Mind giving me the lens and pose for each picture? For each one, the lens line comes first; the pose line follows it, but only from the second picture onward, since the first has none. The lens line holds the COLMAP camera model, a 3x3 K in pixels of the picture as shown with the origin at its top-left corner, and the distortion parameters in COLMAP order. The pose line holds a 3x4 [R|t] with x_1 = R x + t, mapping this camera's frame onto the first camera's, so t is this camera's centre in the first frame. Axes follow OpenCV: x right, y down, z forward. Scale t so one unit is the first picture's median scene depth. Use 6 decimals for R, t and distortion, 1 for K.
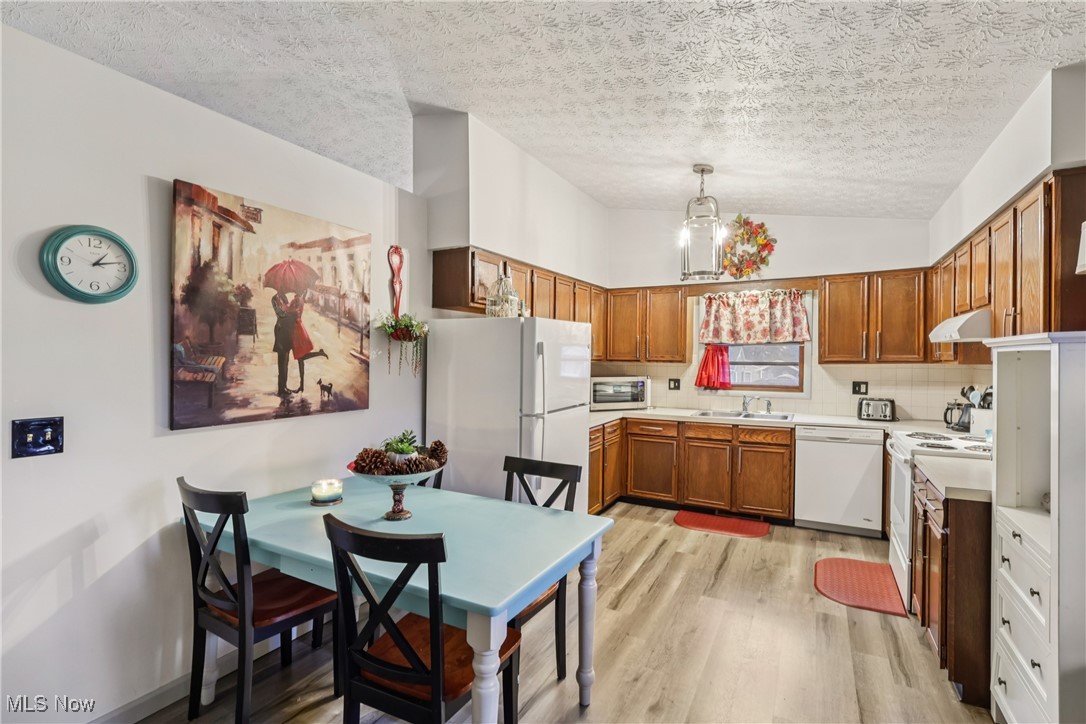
lens RADIAL K [[509.9, 0, 532.6], [0, 509.9, 374.6], [0, 0, 1]] dist [-0.000634, 0.000419]
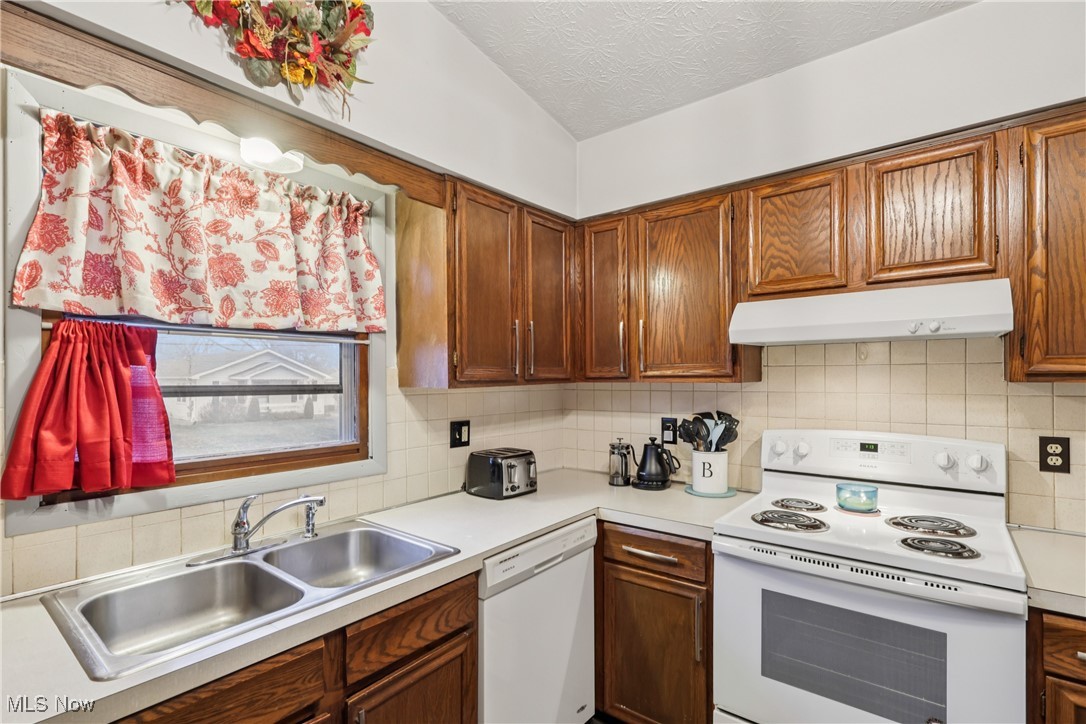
lens RADIAL K [[509.9, 0, 544.7], [0, 509.9, 381.5], [0, 0, 1]] dist [-0.000634, 0.000419]
pose [[0.158618, -0.006072, 0.987321, 0.152733], [0.039438, 0.999222, -0.000191, -0.020757], [-0.986552, 0.038968, 0.158734, 0.795586]]
